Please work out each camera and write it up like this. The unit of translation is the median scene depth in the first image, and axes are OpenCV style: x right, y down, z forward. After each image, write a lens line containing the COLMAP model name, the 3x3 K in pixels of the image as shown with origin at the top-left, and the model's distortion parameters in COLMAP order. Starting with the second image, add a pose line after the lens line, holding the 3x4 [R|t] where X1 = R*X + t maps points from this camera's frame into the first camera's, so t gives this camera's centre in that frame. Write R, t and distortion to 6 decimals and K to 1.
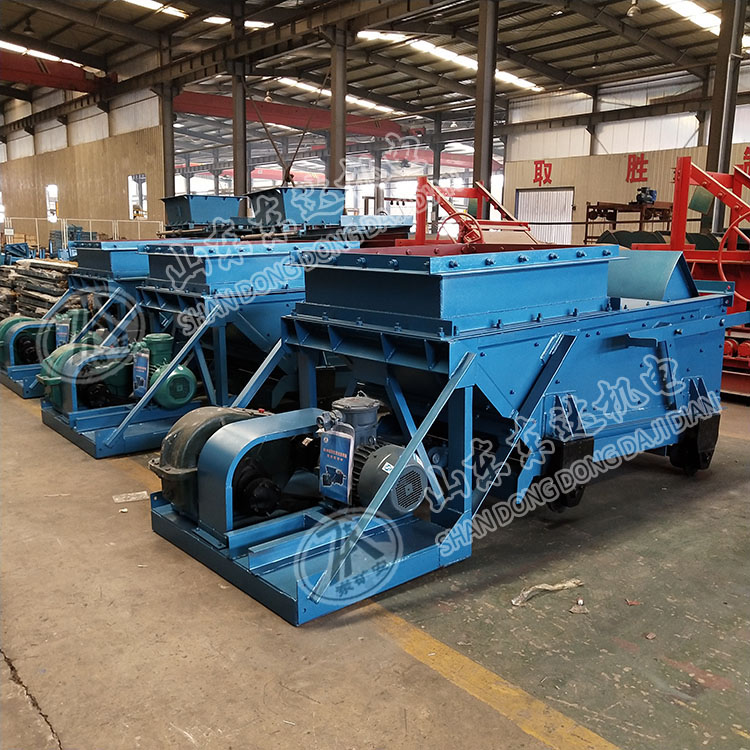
lens RADIAL K [[780.1, 0, 377.7], [0, 780.1, 381.7], [0, 0, 1]] dist [-0.023683, 0.075649]
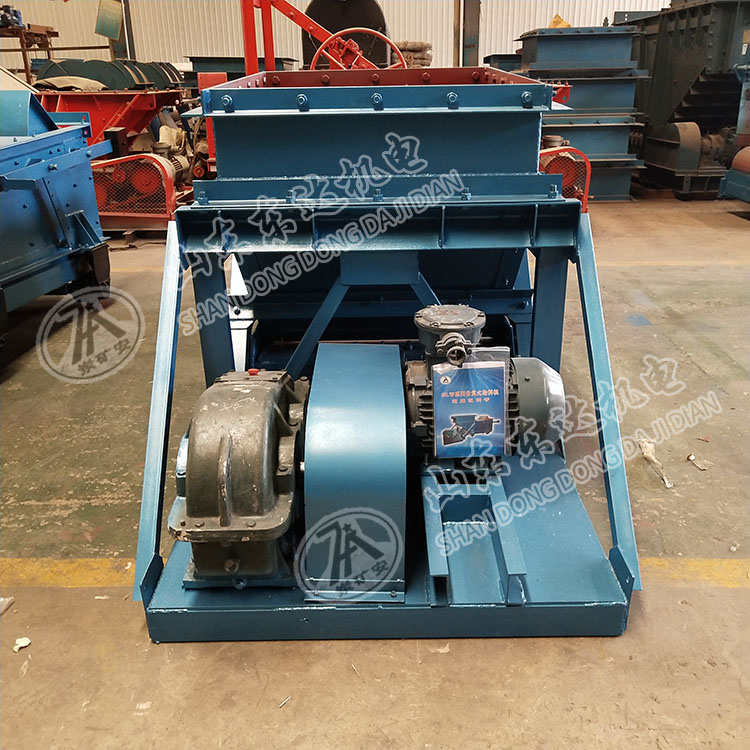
lens RADIAL K [[780.1, 0, 377.7], [0, 780.1, 381.7], [0, 0, 1]] dist [-0.023683, 0.075649]
pose [[0.649891, -0.307333, 0.695118, -0.478438], [0.166523, 0.949952, 0.264315, -0.092612], [-0.741561, -0.056023, 0.668542, 0.501693]]
